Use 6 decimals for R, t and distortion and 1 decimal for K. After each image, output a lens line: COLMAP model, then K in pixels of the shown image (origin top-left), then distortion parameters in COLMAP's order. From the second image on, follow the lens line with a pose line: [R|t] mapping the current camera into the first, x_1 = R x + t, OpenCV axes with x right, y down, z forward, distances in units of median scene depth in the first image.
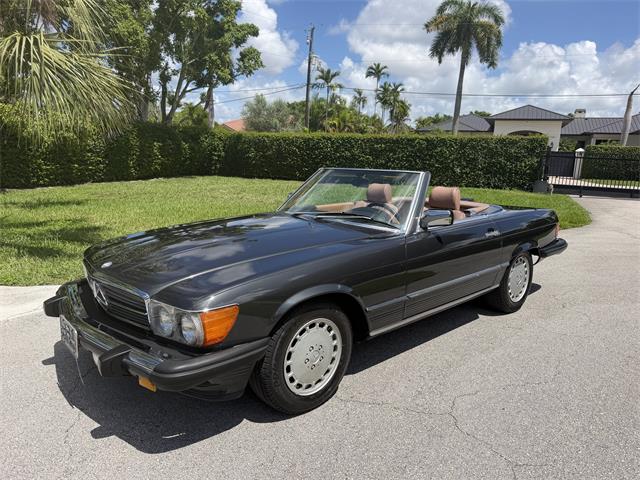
lens RADIAL K [[447.3, 0, 324.0], [0, 447.3, 248.3], [0, 0, 1]] dist [0.037153, -0.056636]
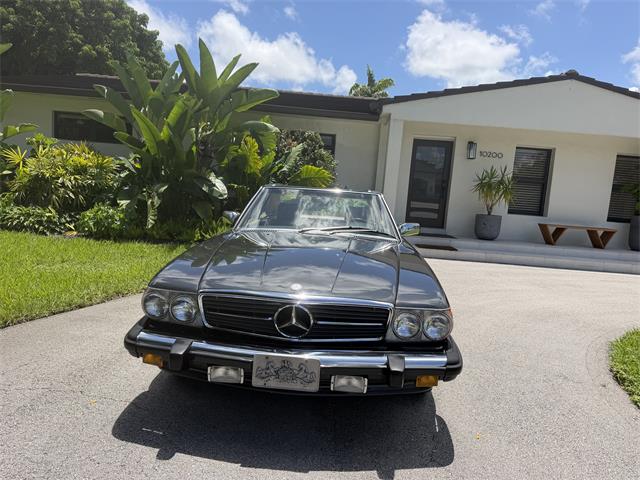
lens RADIAL K [[447.3, 0, 324.8], [0, 447.3, 246.7], [0, 0, 1]] dist [0.037153, -0.056636]
pose [[0.709706, -0.057815, 0.702122, -0.127754], [0.091736, 0.995725, -0.010736, -0.003578], [-0.698500, 0.072030, 0.711976, 0.036046]]
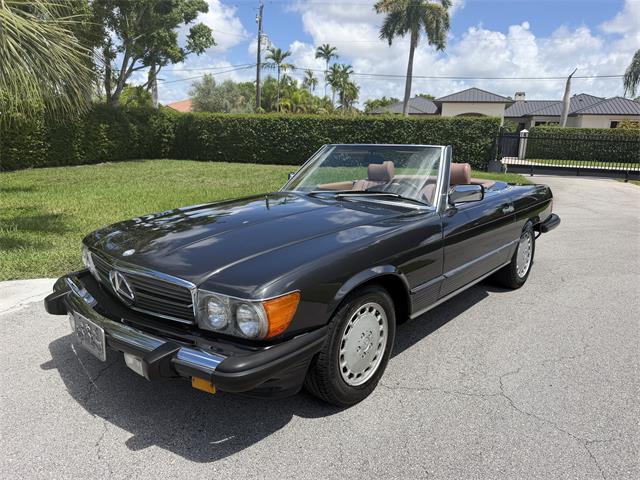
lens RADIAL K [[447.3, 0, 324.6], [0, 447.3, 245.5], [0, 0, 1]] dist [0.037153, -0.056636]
pose [[0.993404, -0.031705, 0.110198, -0.023841], [0.028386, 0.999099, 0.031555, 0.000751], [-0.111099, -0.028218, 0.993409, 0.010611]]
